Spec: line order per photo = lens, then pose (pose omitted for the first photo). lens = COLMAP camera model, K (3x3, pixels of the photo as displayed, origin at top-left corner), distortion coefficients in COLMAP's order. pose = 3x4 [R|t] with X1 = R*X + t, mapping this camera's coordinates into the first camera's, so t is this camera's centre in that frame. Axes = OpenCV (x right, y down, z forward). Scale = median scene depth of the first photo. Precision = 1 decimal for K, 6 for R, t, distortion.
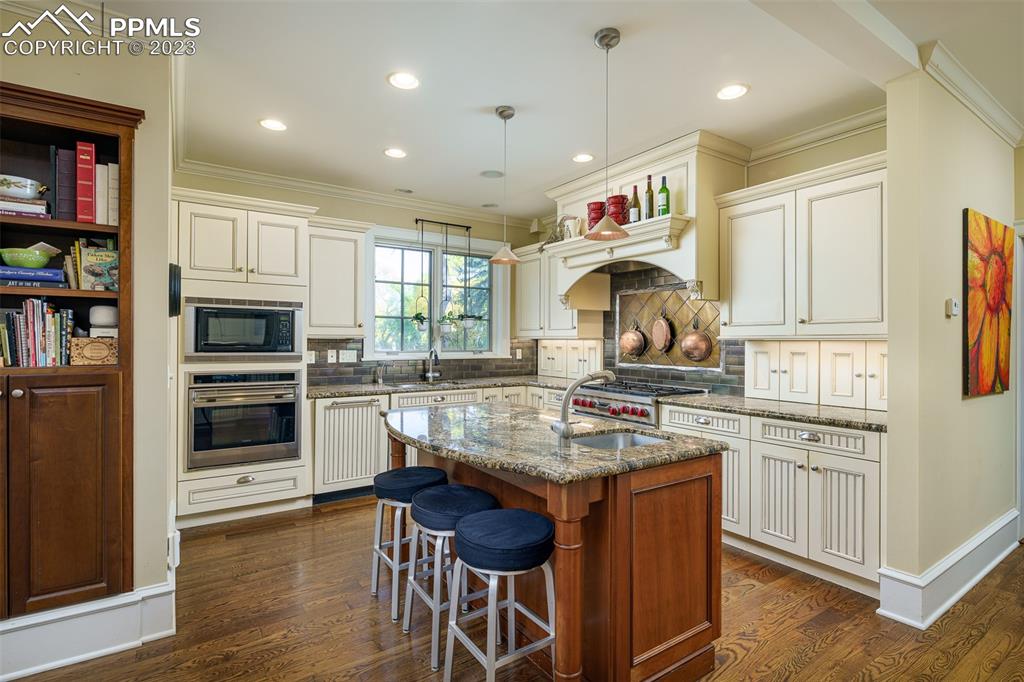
lens RADIAL K [[492.3, 0, 512.0], [0, 492.3, 341.0], [0, 0, 1]] dist [-0.000149, -0.000157]
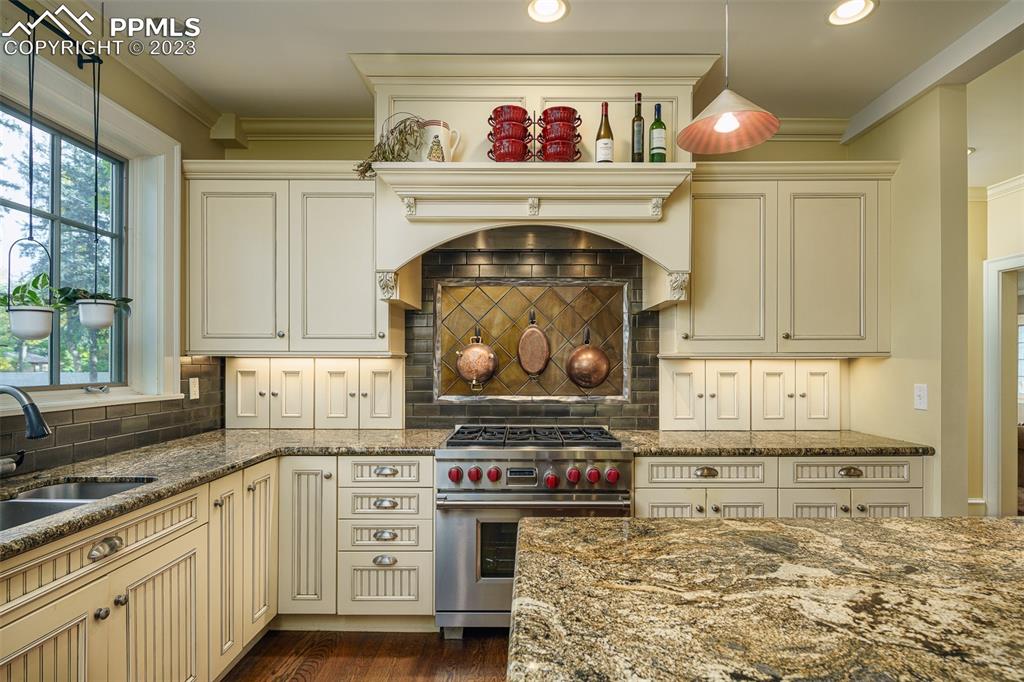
lens RADIAL K [[507.7, 0, 514.9], [0, 507.7, 363.1], [0, 0, 1]] dist [0.004269, 0.000252]
pose [[0.556605, -0.004597, 0.830764, -0.316209], [0.001955, 0.999989, 0.004224, 0.001751], [-0.830775, -0.000727, 0.556608, 0.706107]]
